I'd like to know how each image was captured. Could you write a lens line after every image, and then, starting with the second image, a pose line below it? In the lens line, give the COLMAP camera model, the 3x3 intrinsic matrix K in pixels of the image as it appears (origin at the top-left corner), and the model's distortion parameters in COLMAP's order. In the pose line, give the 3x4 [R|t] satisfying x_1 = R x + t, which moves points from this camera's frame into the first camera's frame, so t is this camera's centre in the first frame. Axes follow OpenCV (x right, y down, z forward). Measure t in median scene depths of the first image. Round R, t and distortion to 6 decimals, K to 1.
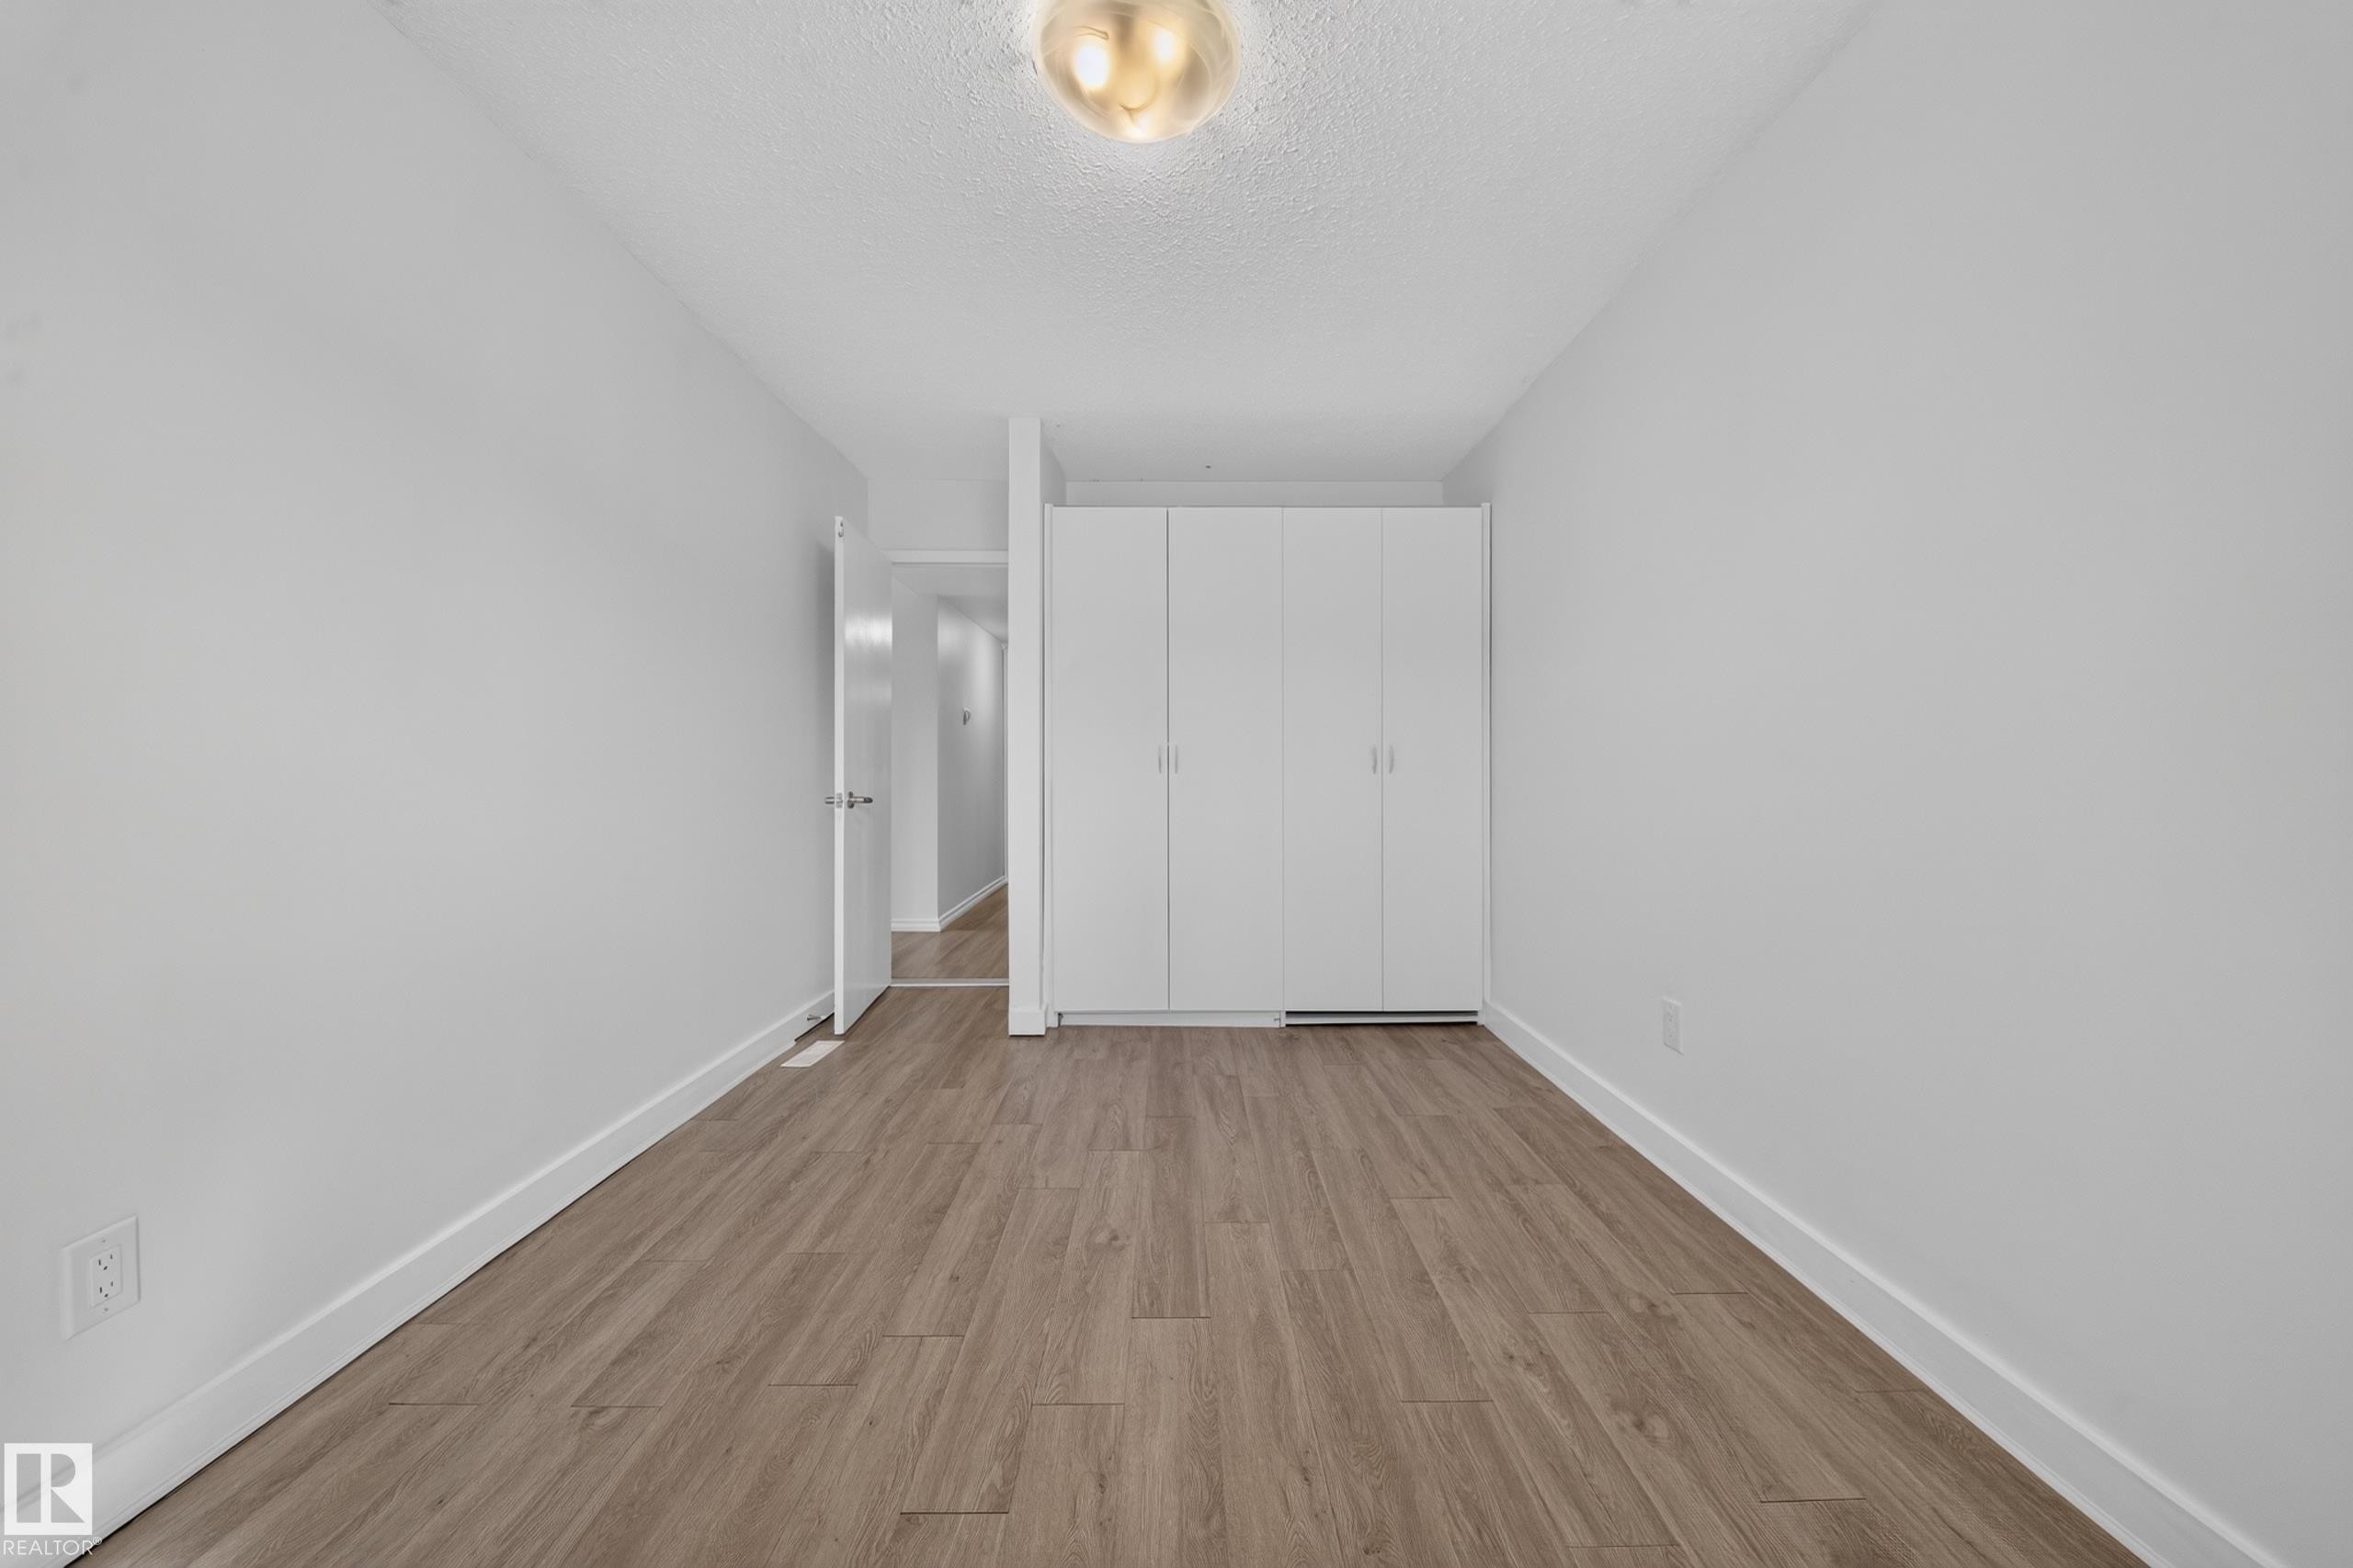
lens RADIAL K [[813.4, 0, 1175.0], [0, 813.4, 775.2], [0, 0, 1]] dist [-0.000408, -0.000032]
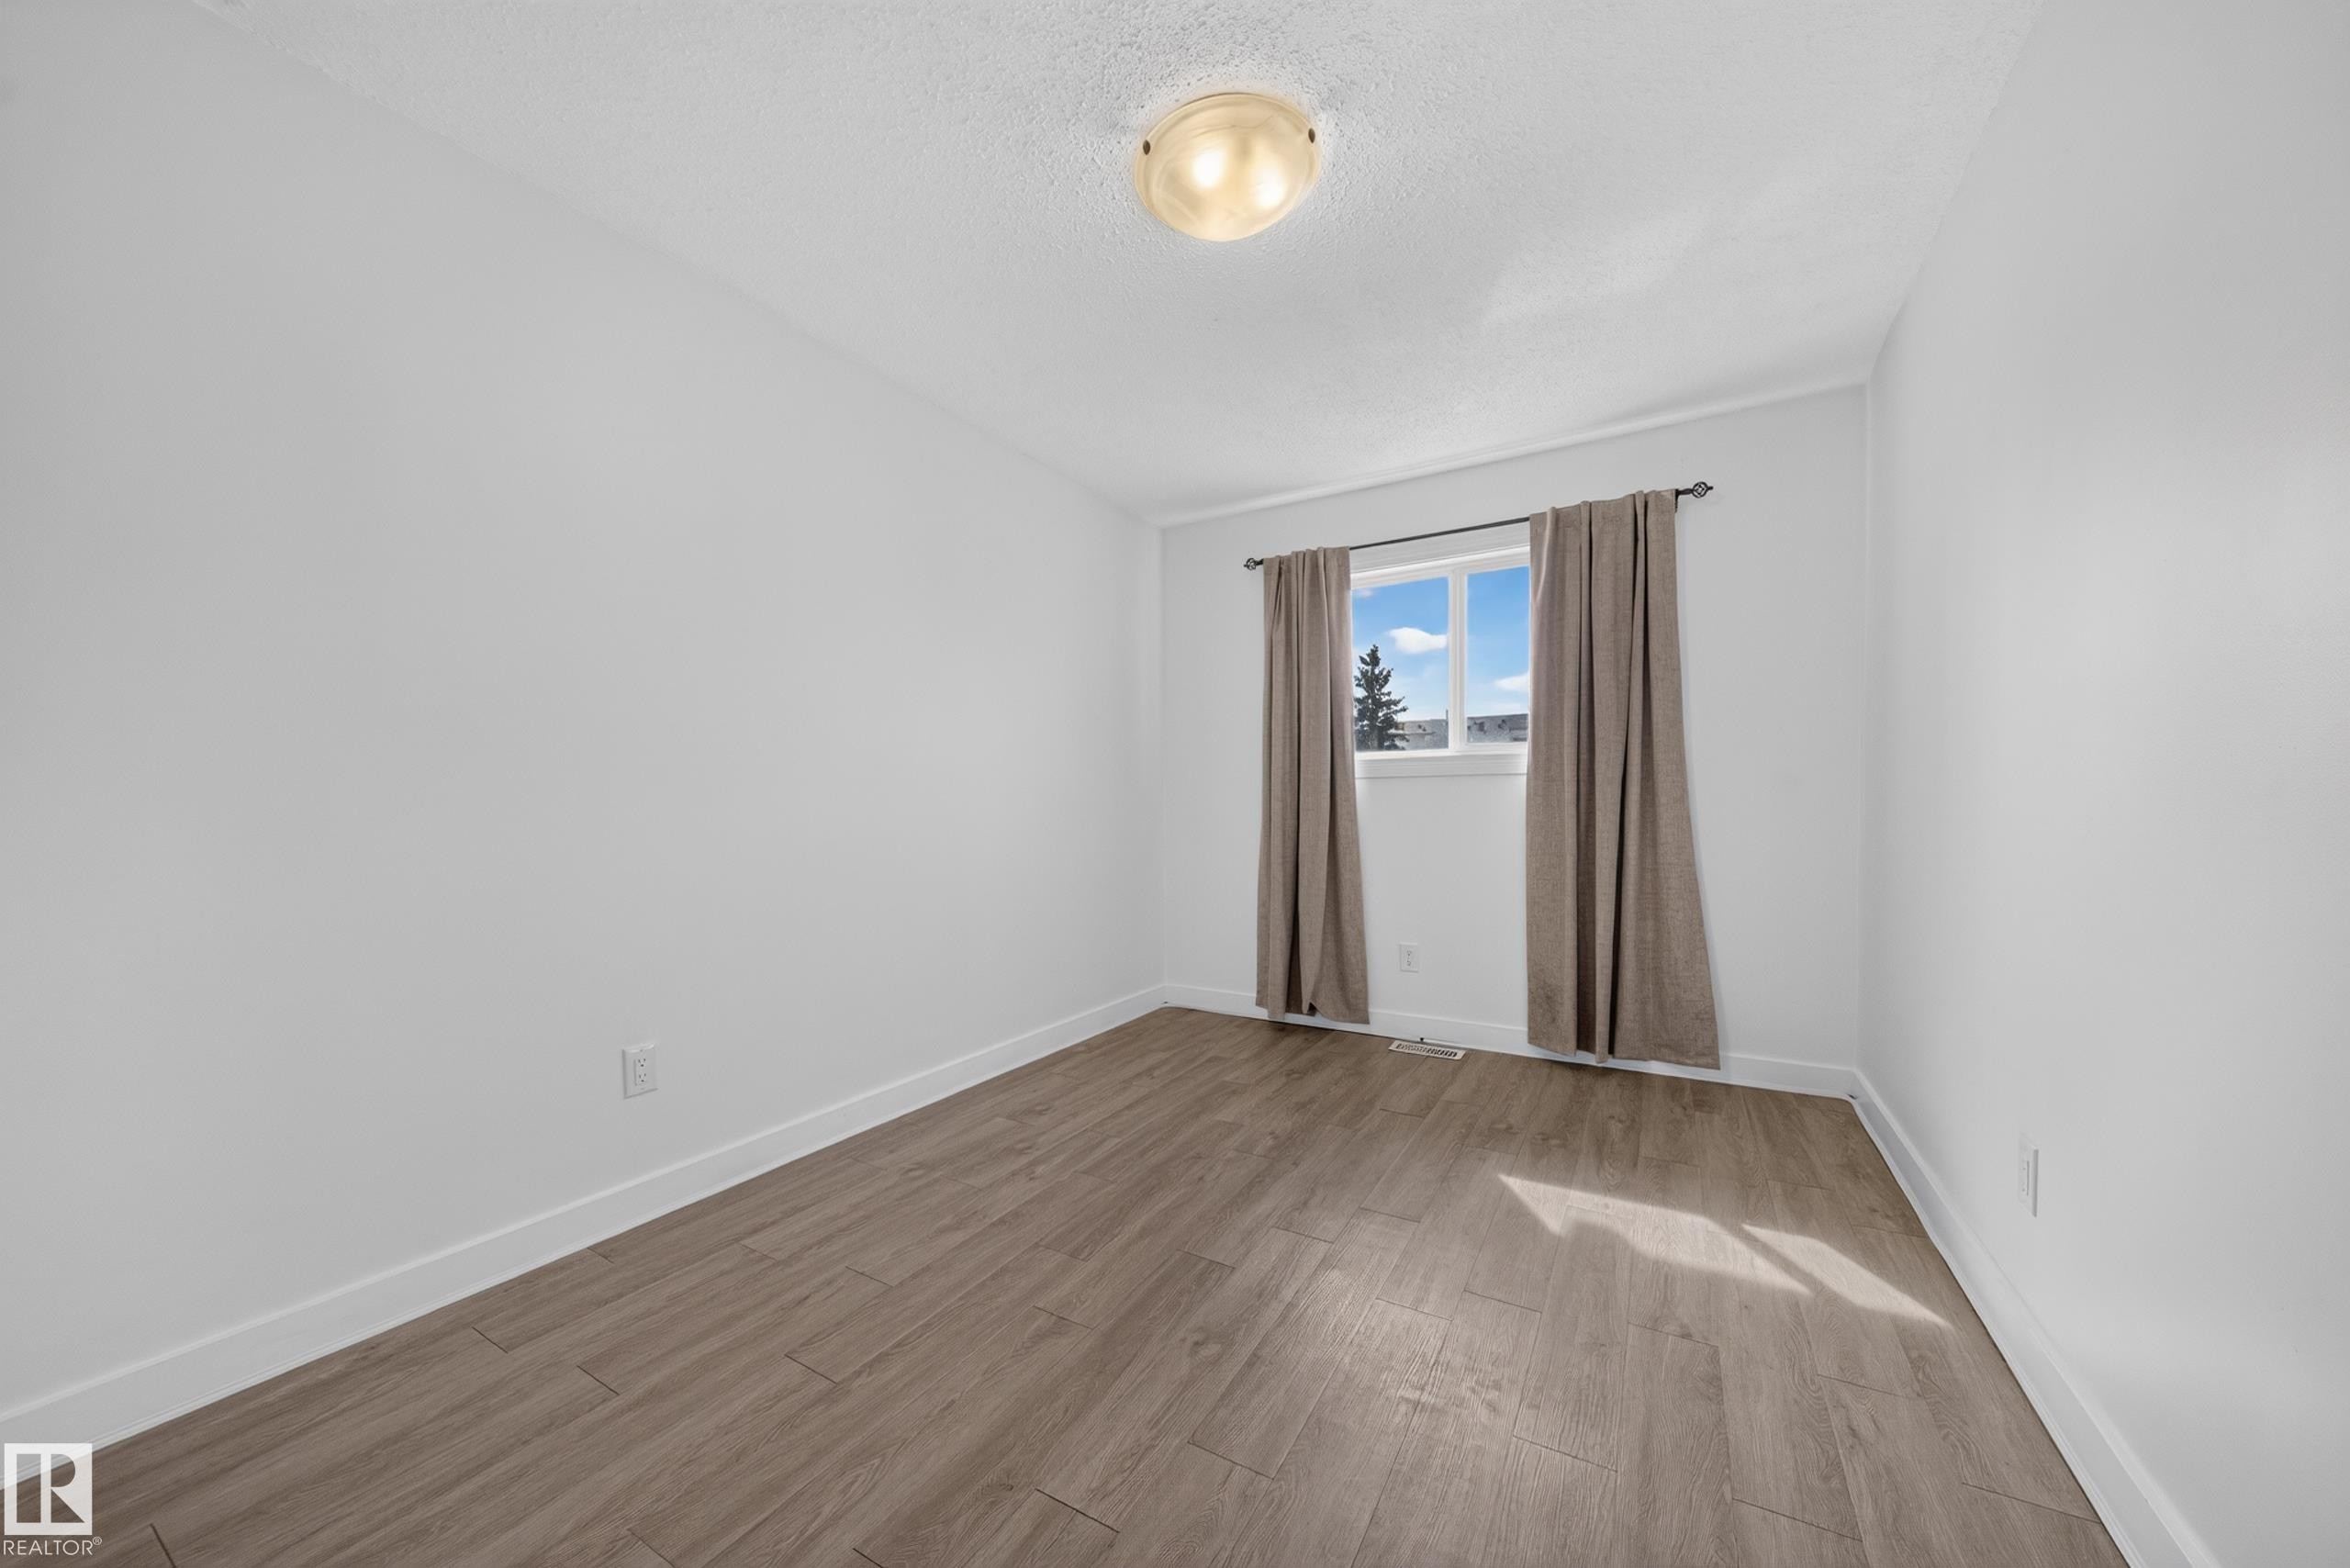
lens RADIAL K [[812.4, 0, 1174.4], [0, 812.4, 797.7], [0, 0, 1]] dist [-0.000408, -0.000032]
pose [[-0.858260, 0.009103, 0.513134, -0.498986], [0.008975, 0.999956, -0.002727, -0.005230], [-0.513136, 0.002264, -0.858304, 1.750711]]
